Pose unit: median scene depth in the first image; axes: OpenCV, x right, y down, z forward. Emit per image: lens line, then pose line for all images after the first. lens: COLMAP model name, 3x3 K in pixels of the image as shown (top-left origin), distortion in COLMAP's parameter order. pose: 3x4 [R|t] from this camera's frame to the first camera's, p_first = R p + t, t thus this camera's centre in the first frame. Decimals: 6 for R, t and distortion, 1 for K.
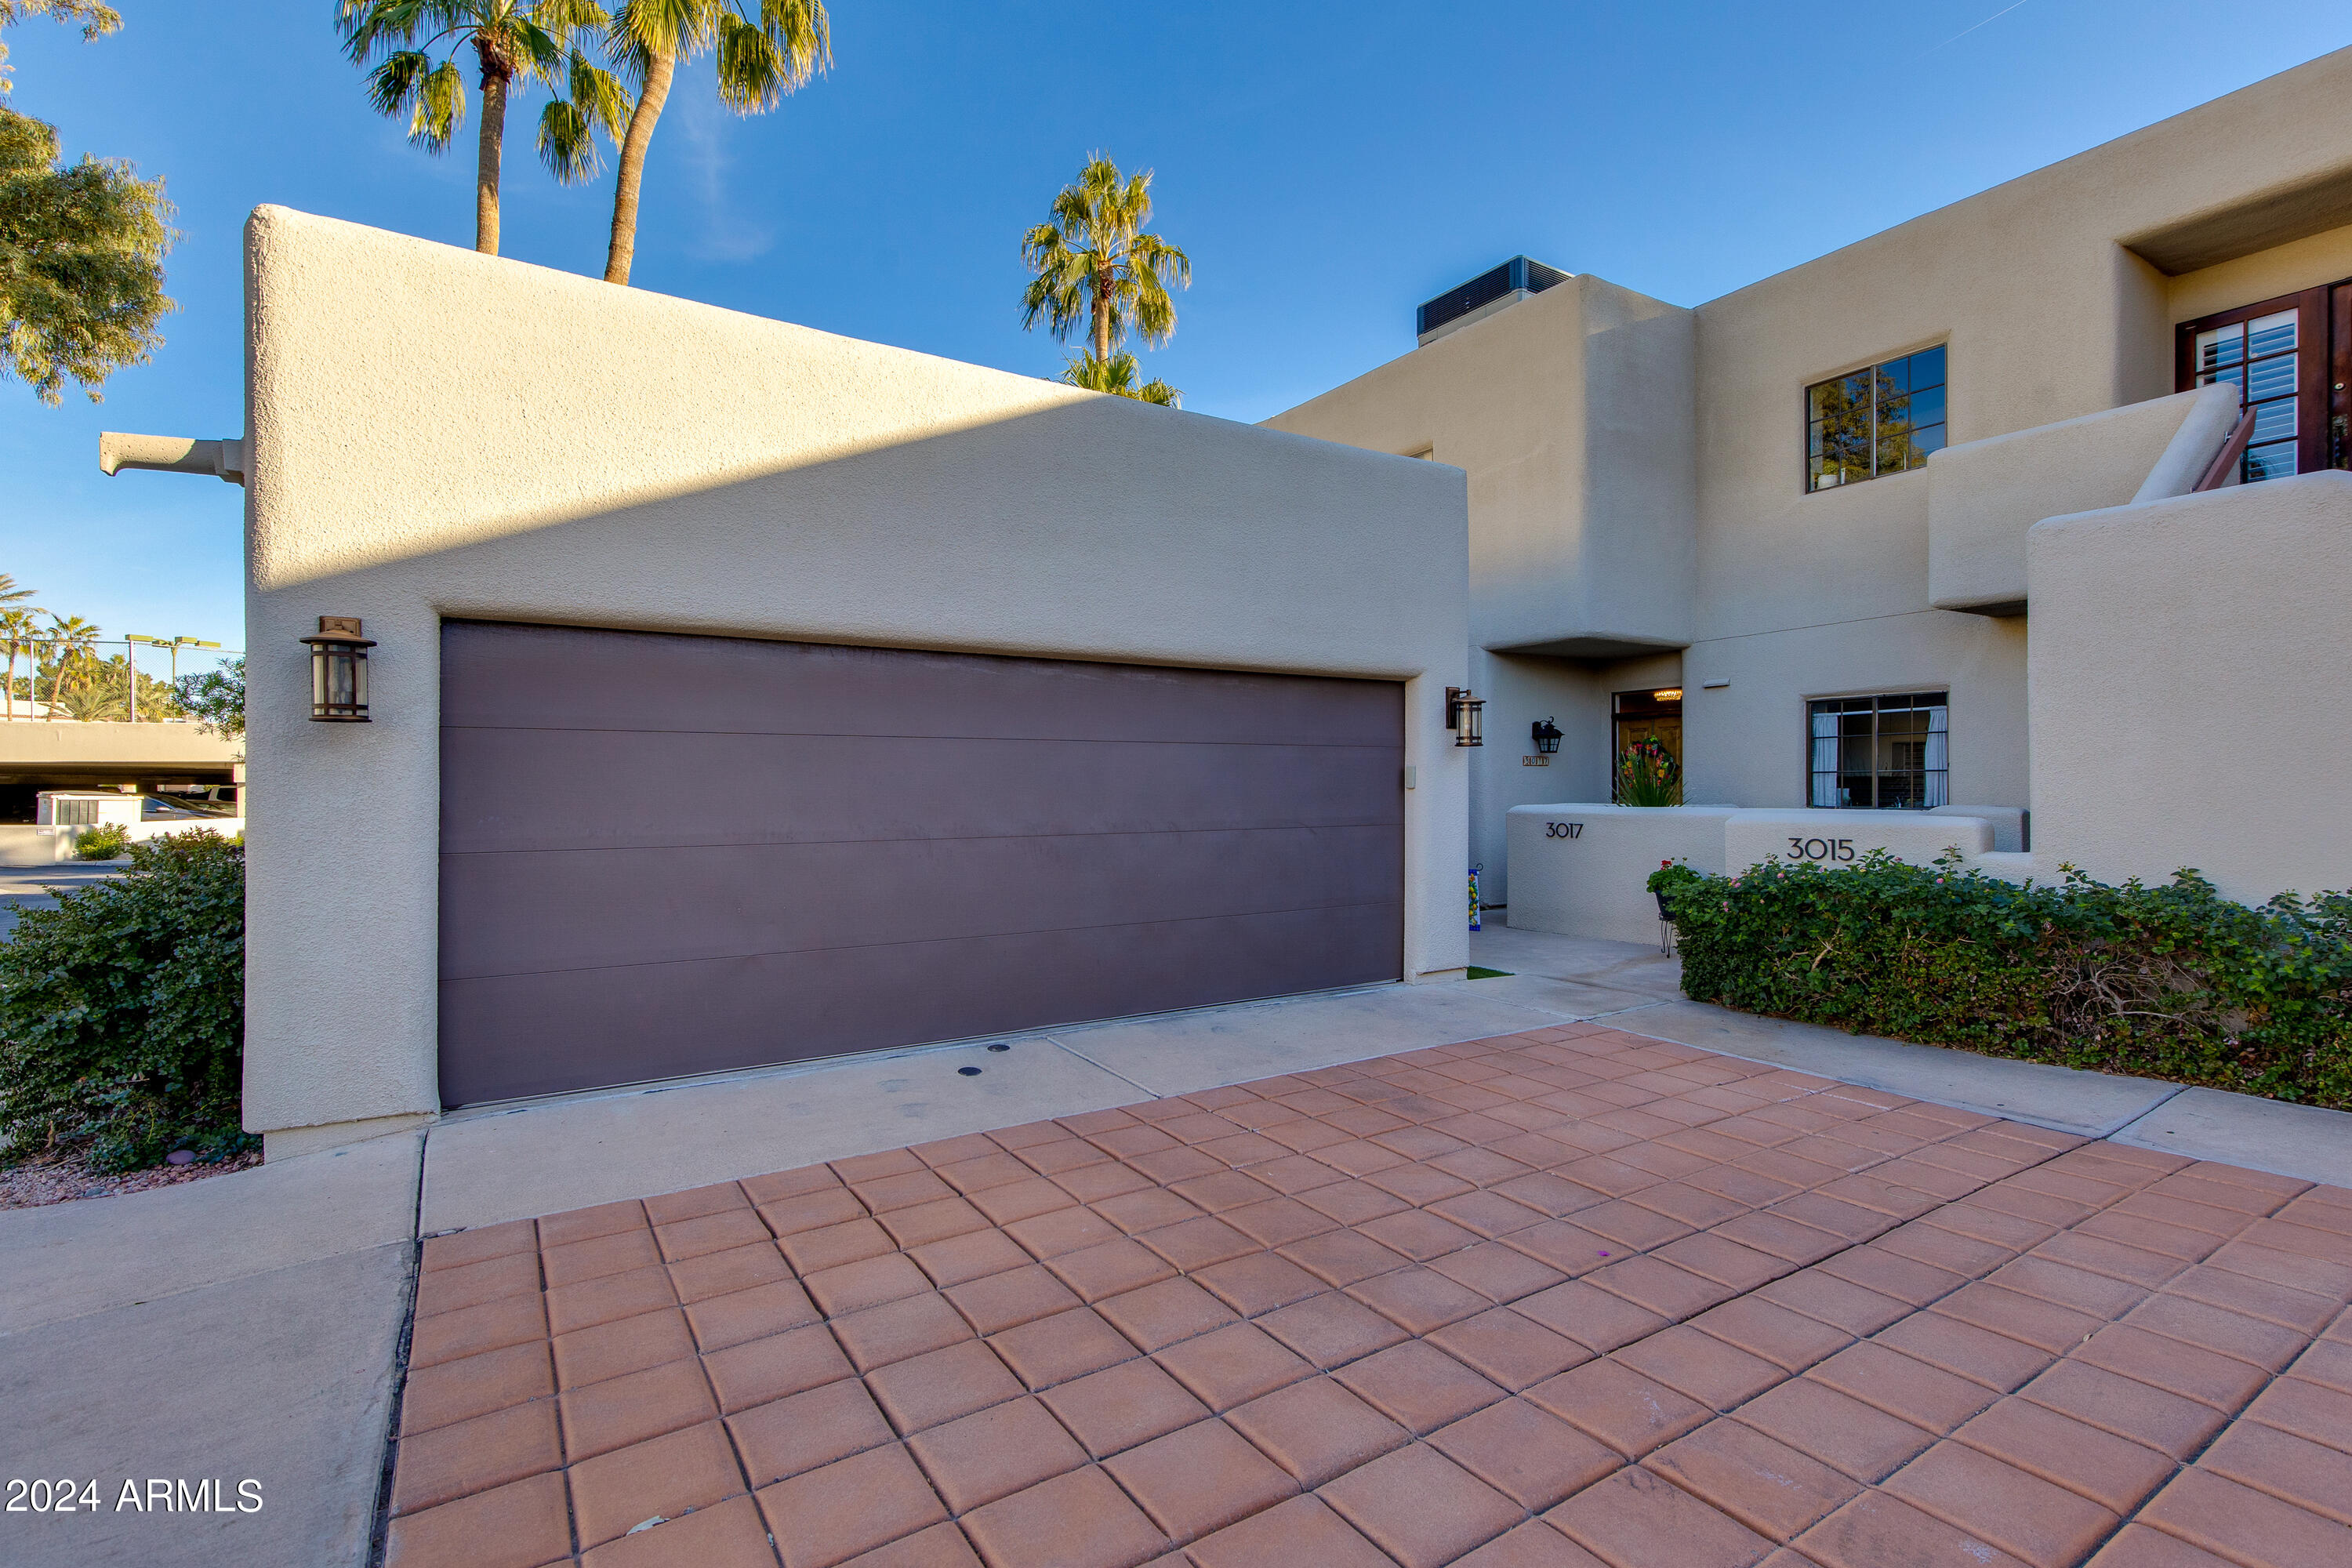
lens RADIAL K [[1060.7, 0, 1158.5], [0, 1060.7, 796.3], [0, 0, 1]] dist [0.009875, -0.000008]
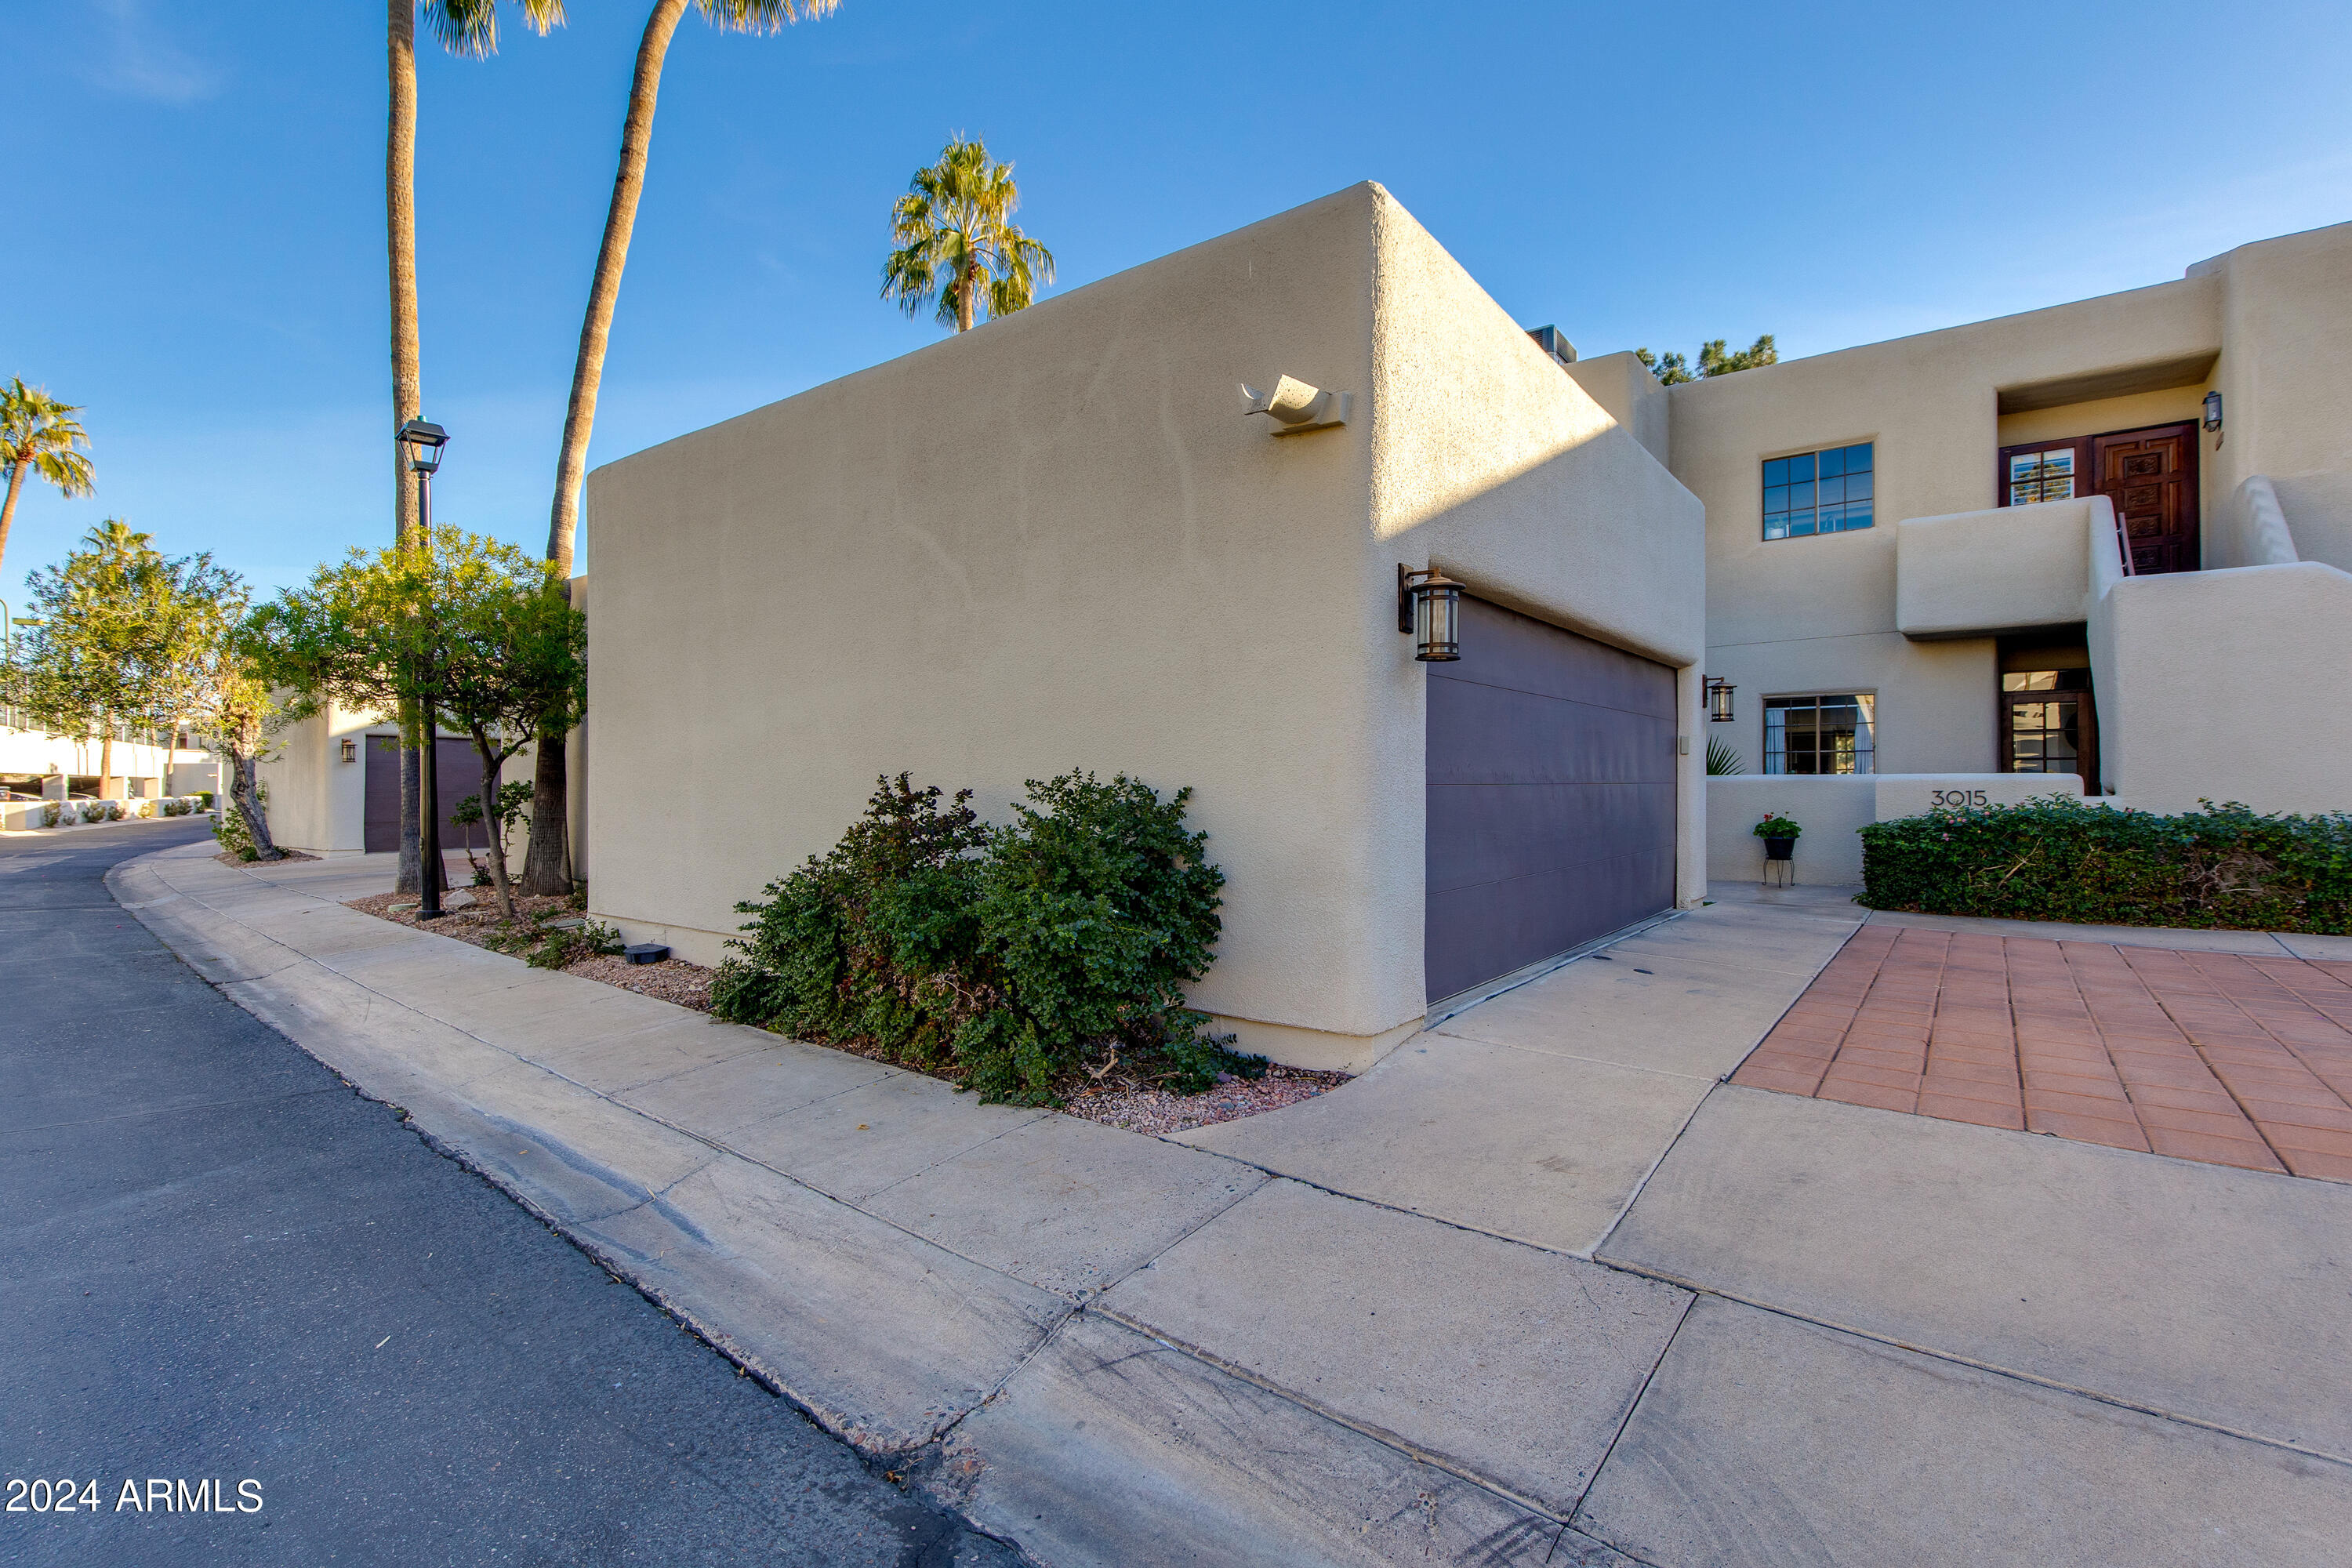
lens RADIAL K [[1053.3, 0, 1176.0], [0, 1053.3, 784.0], [0, 0, 1]] dist [0.008278, -0.000272]
pose [[0.939260, 0.002070, 0.343201, -0.542778], [0.000362, 0.999975, -0.007024, 0.026095], [-0.343207, 0.006721, 0.939236, 0.025630]]
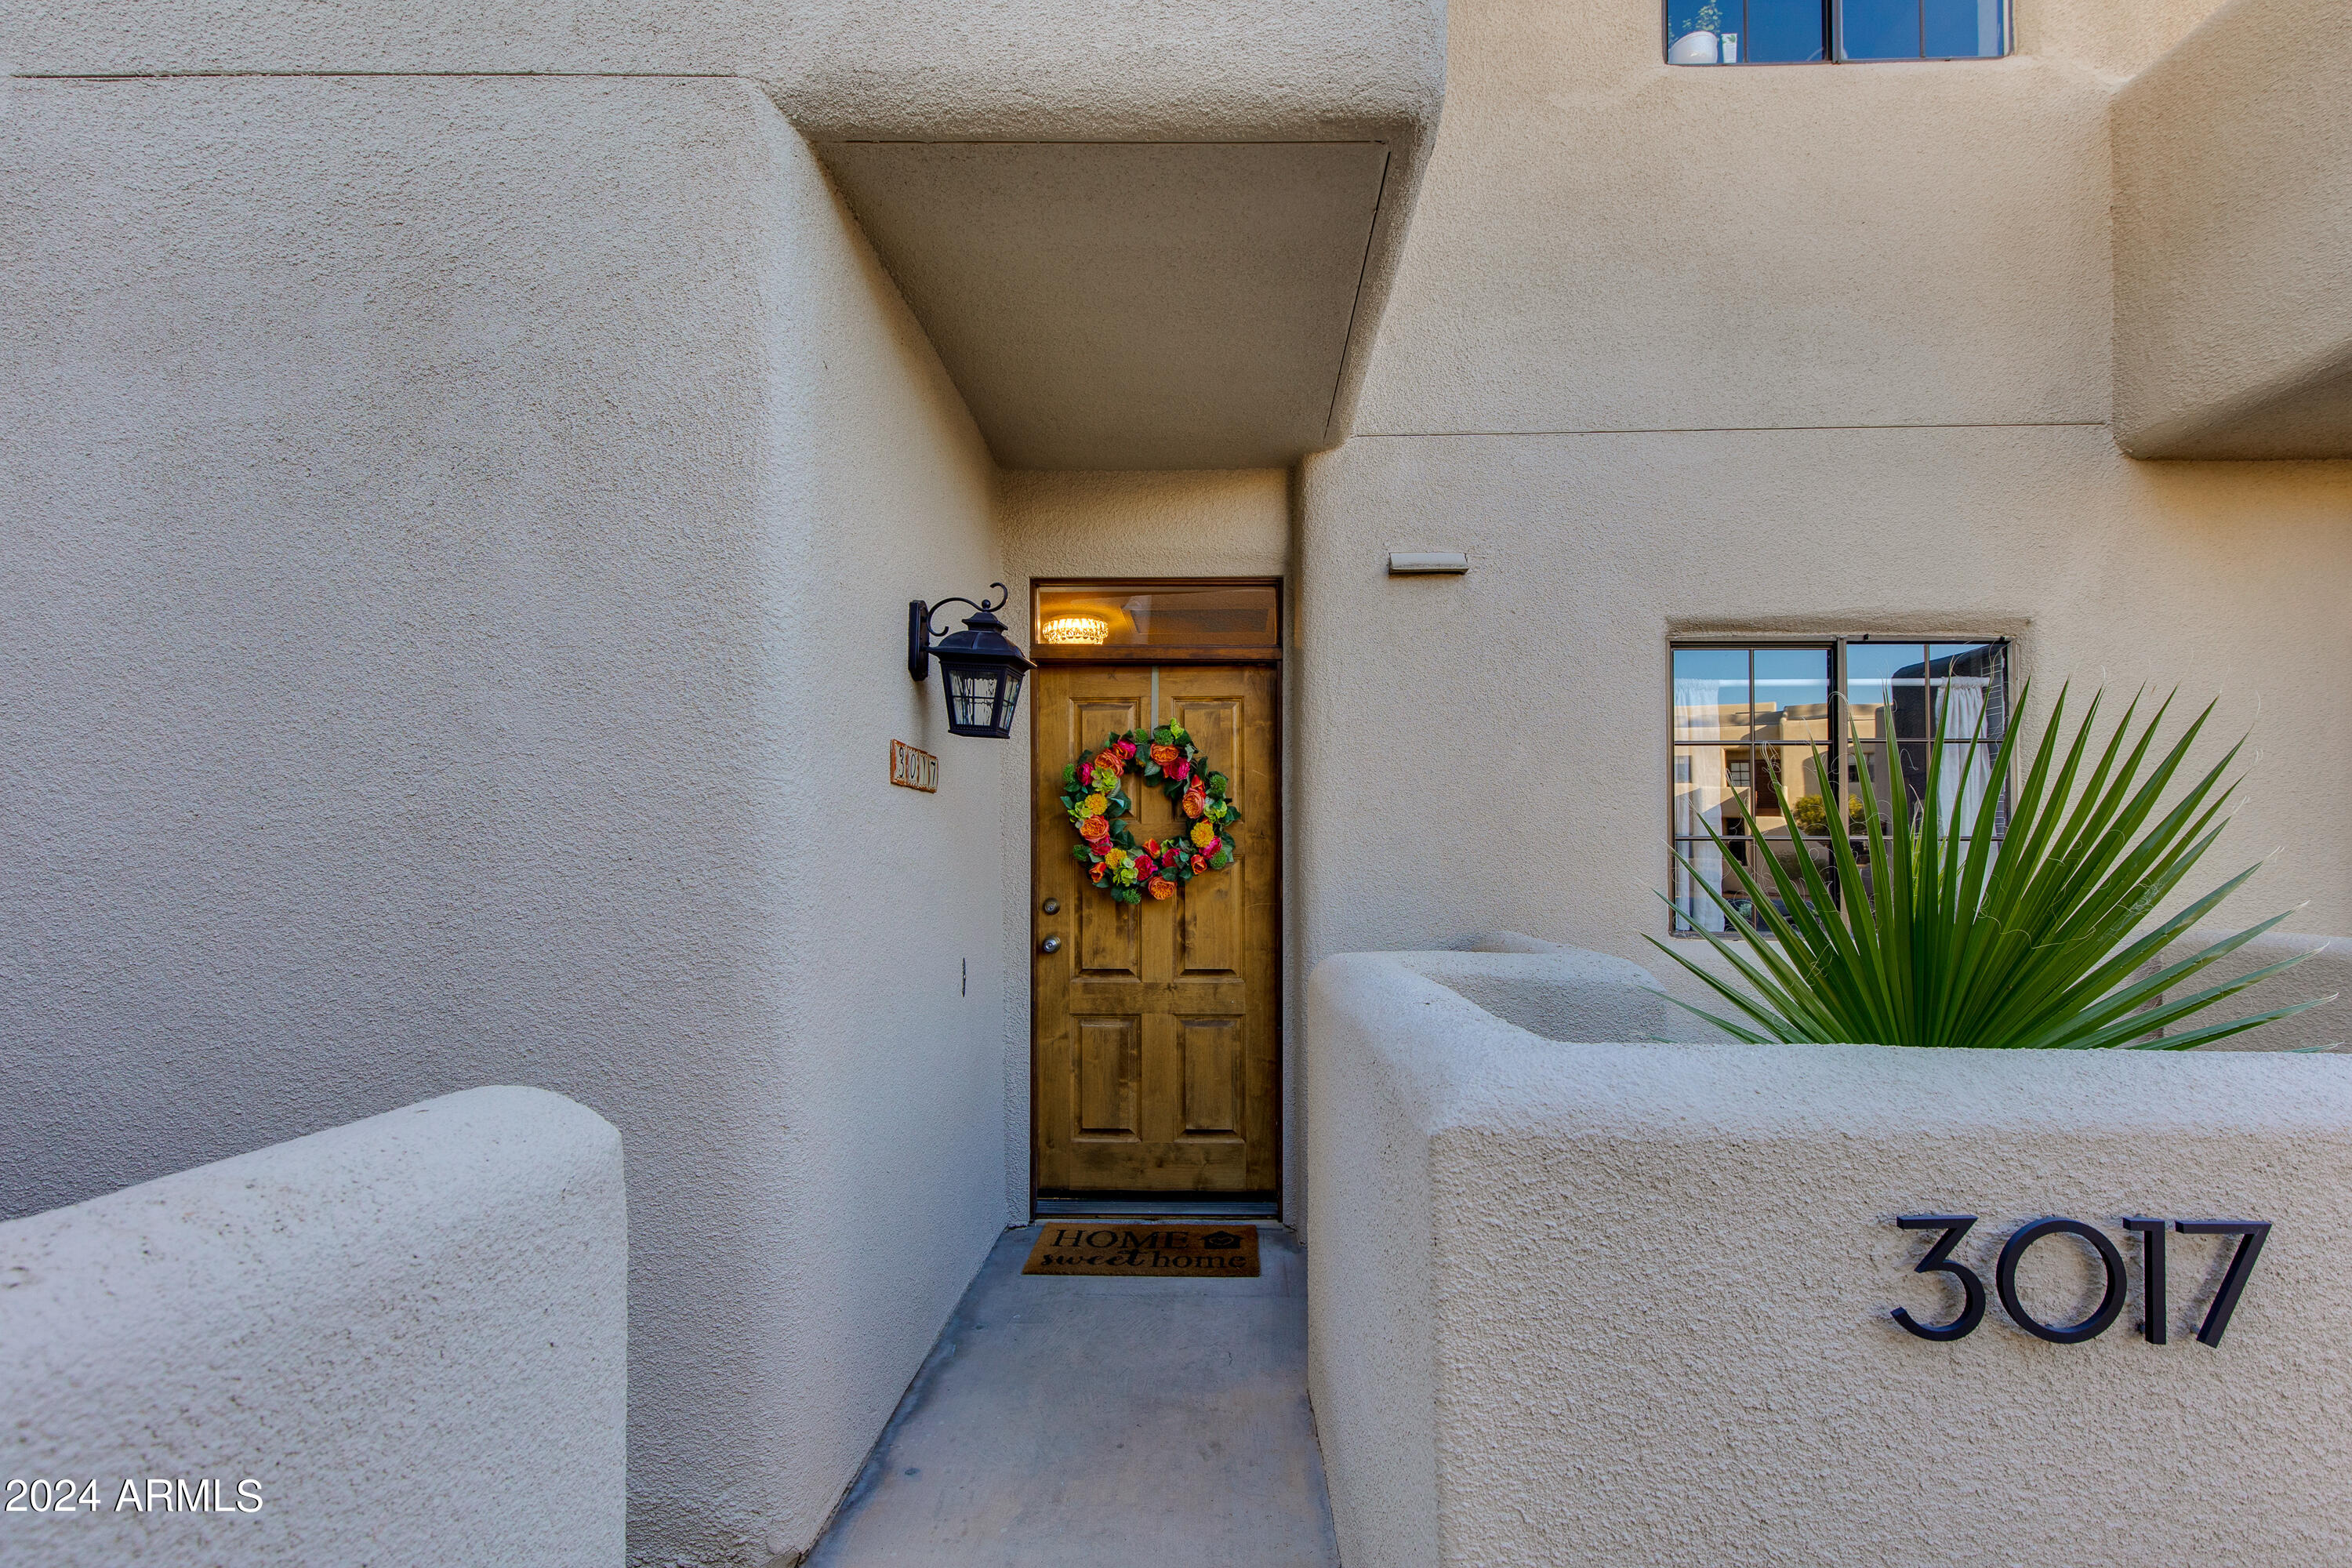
lens RADIAL K [[1139.6, 0, 1223.4], [0, 1139.6, 861.9], [0, 0, 1]] dist [0.003328, 0.000103]
pose [[0.532432, 0.003724, 0.846464, 0.213355], [0.003030, 0.999976, -0.006305, -0.013184], [-0.846467, 0.005921, 0.532408, 0.964582]]
